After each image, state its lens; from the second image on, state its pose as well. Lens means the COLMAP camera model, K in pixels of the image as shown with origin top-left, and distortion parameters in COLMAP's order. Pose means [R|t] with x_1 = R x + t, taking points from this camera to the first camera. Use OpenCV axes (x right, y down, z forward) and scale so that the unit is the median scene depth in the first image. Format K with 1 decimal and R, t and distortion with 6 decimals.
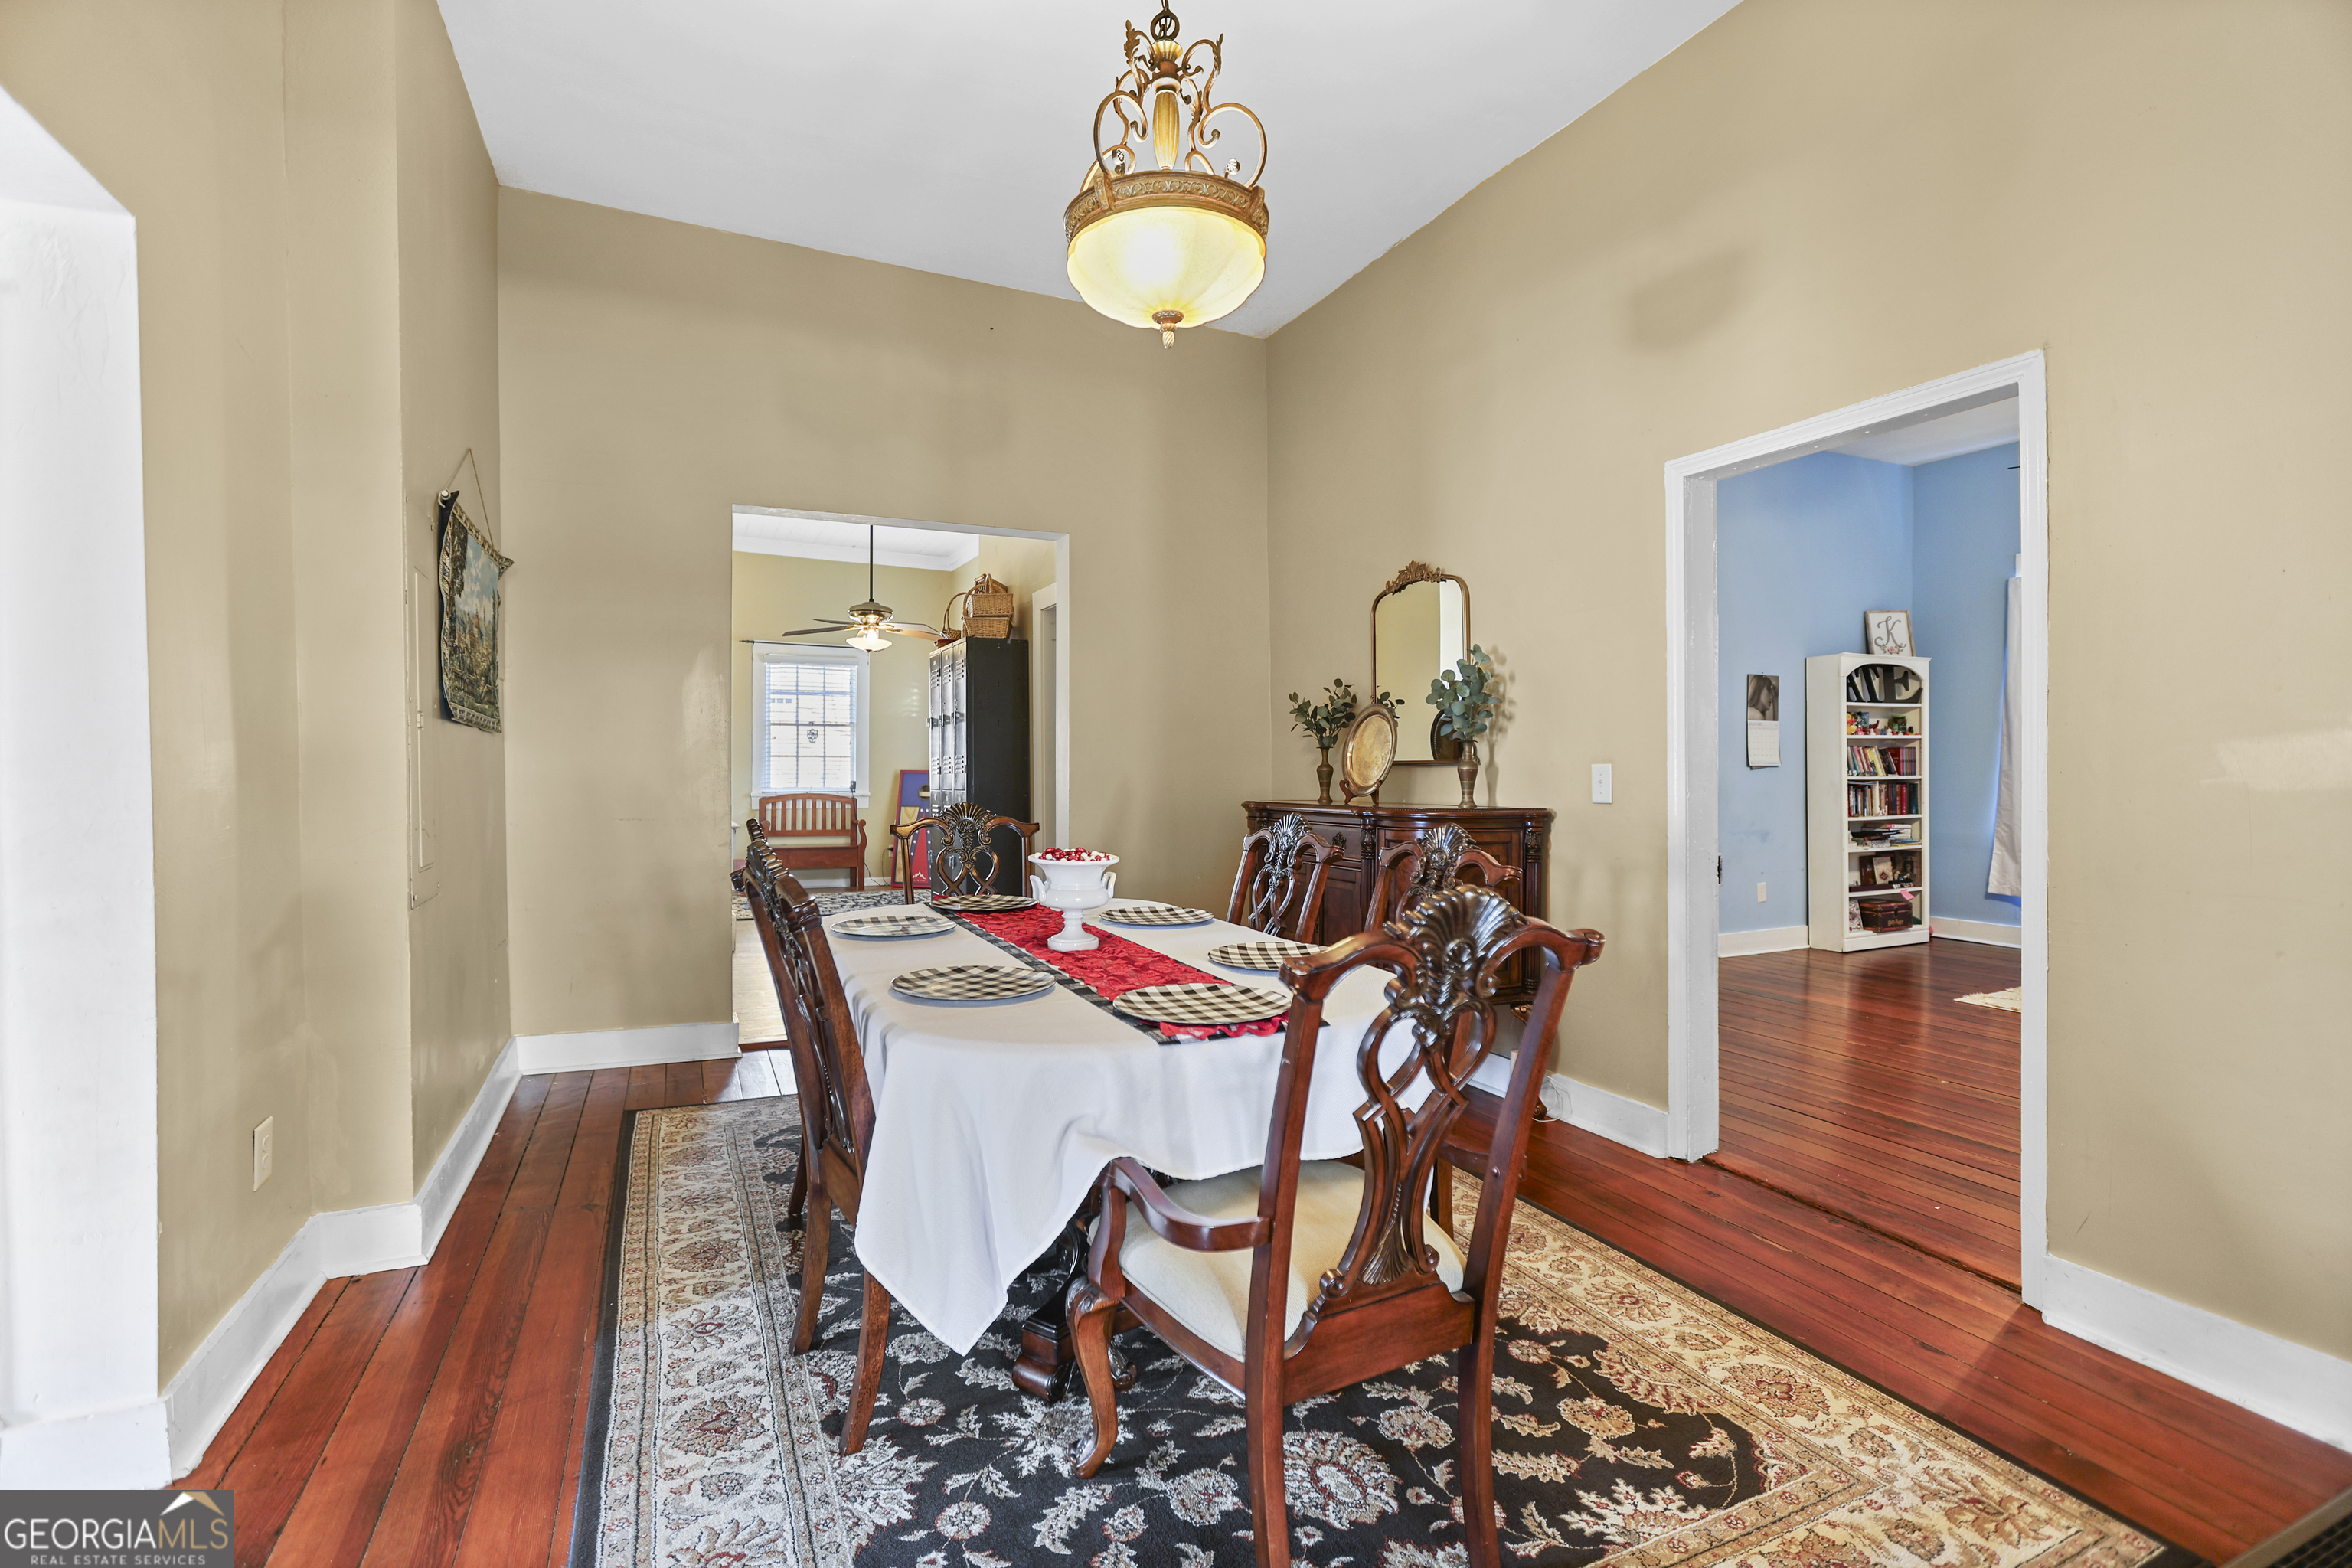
lens RADIAL K [[1072.9, 0, 1160.9], [0, 1072.9, 754.5], [0, 0, 1]] dist [-0.046320, 0.027039]
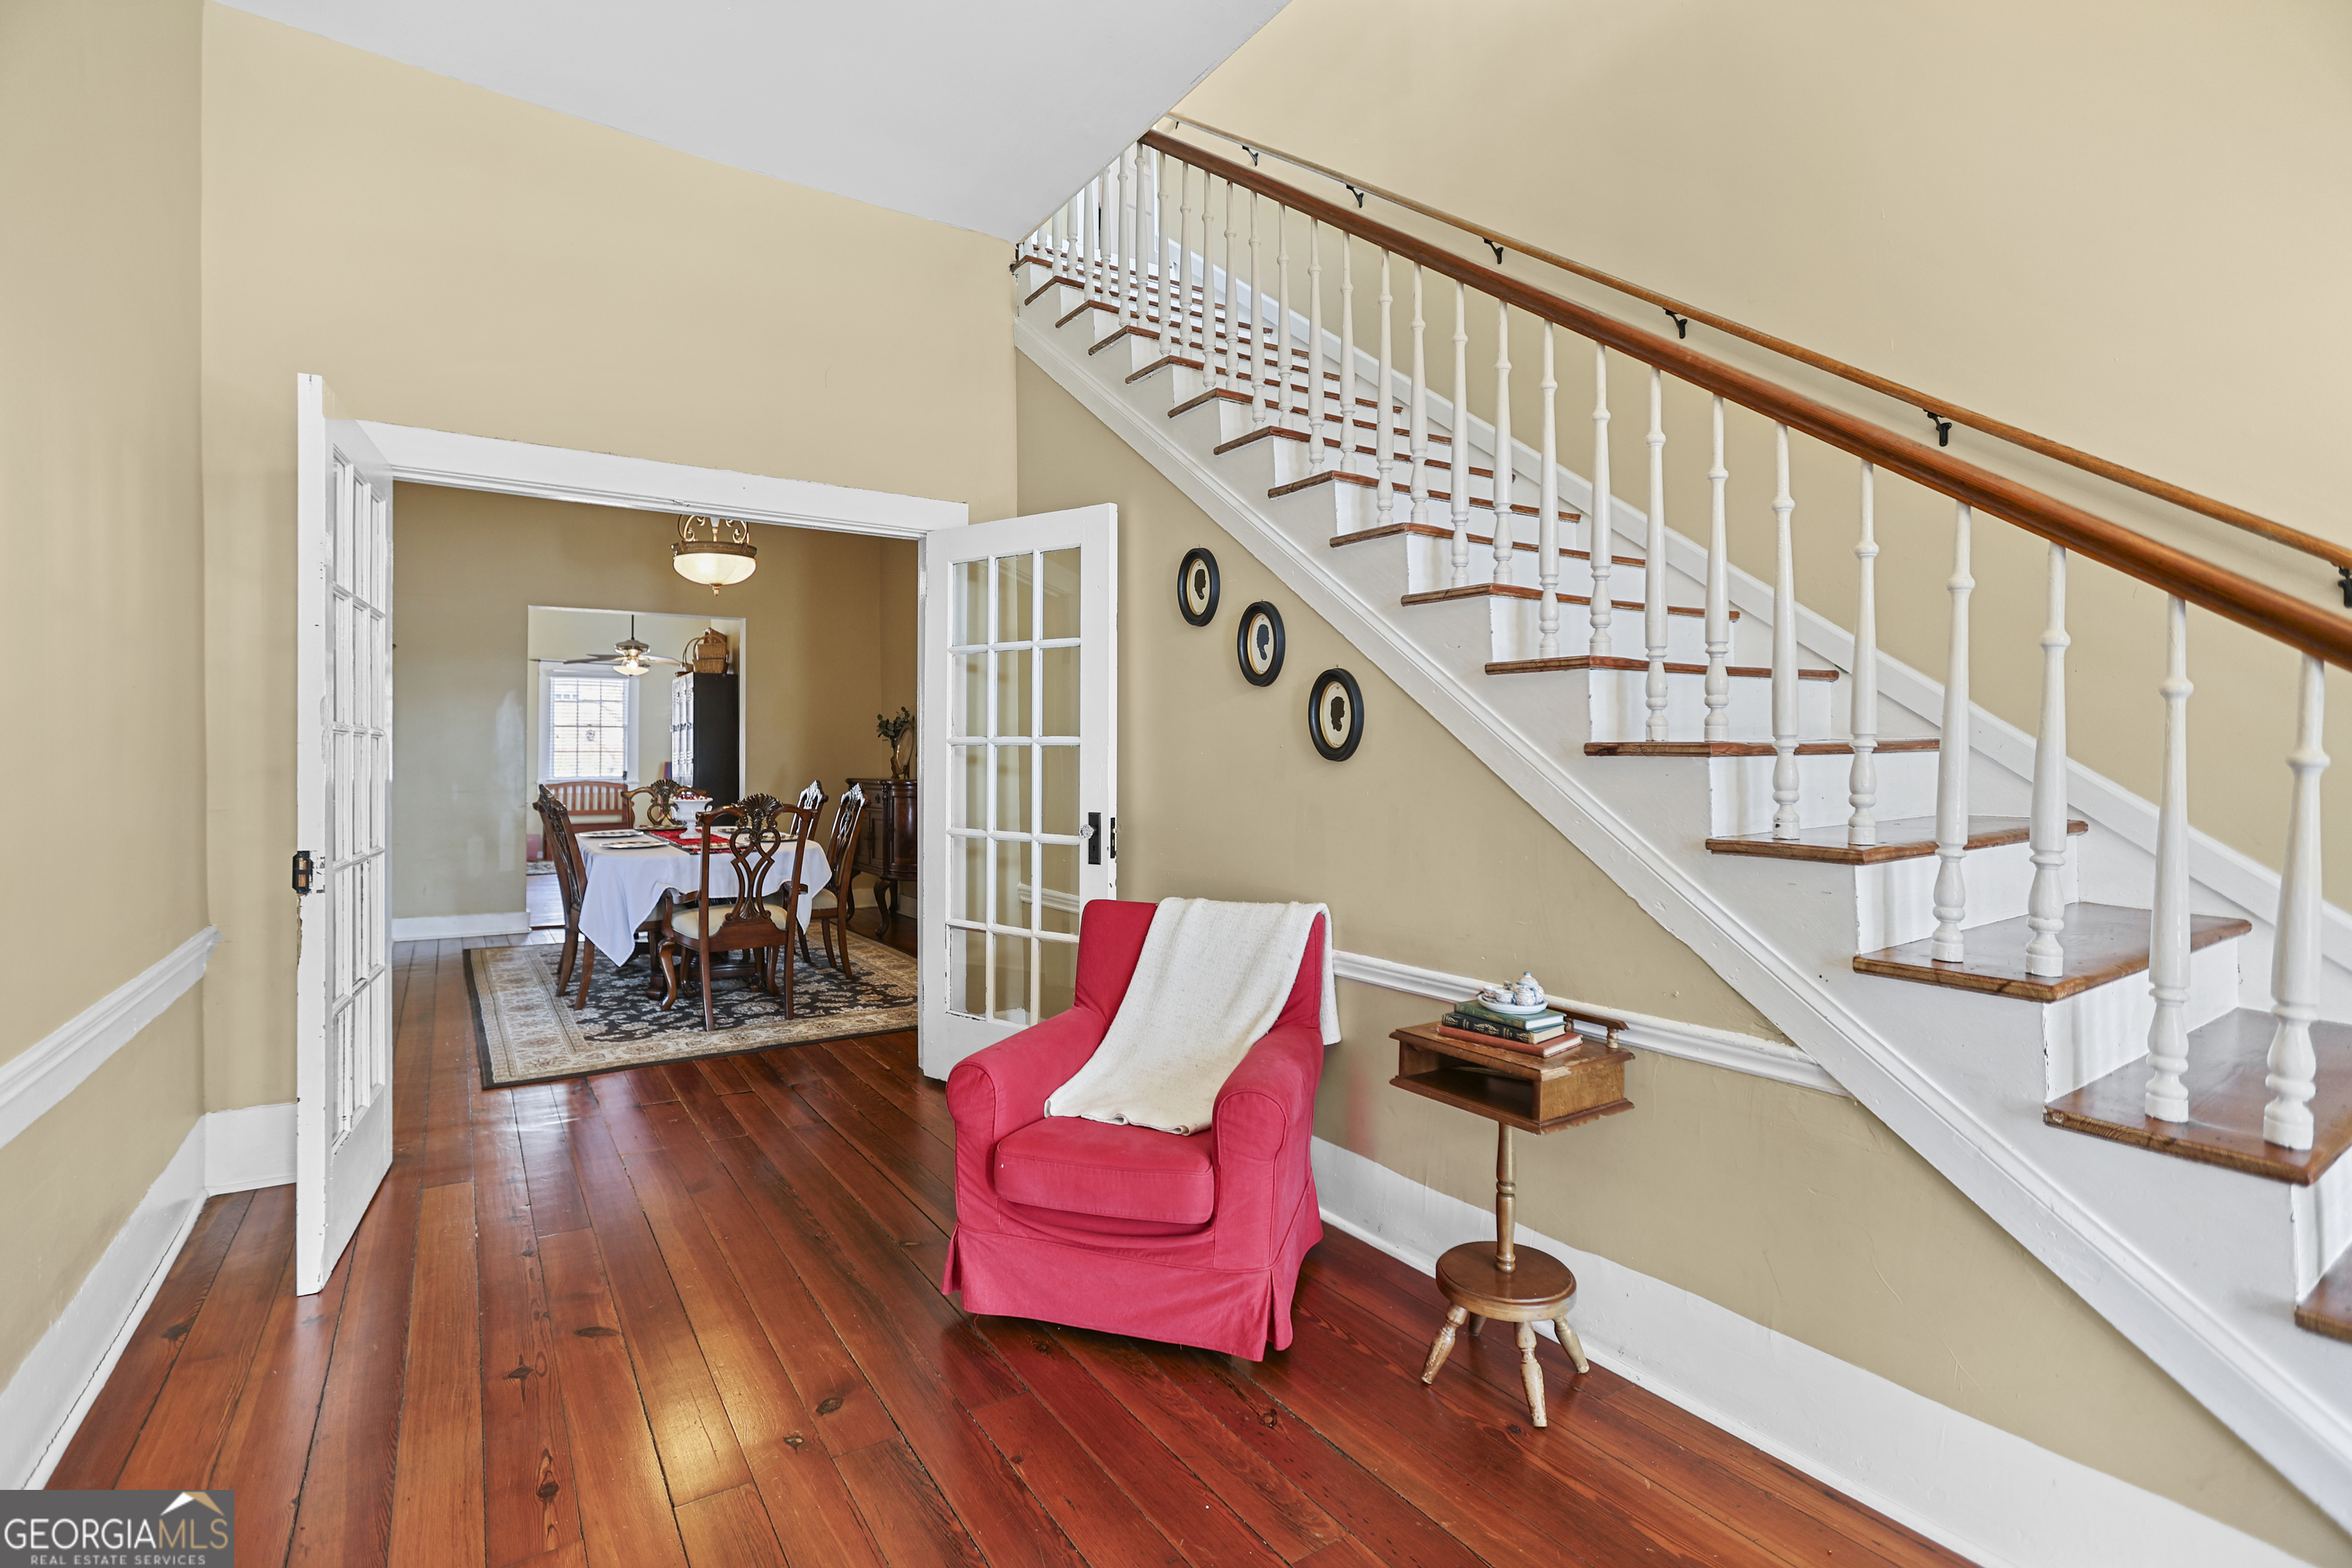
lens RADIAL K [[1072.9, 0, 1160.9], [0, 1072.9, 754.5], [0, 0, 1]] dist [-0.046320, 0.027039]
pose [[0.986421, -0.001651, 0.164230, 0.145123], [0.000433, 0.999972, 0.007453, -0.004436], [-0.164237, -0.007281, 0.986394, -0.381775]]
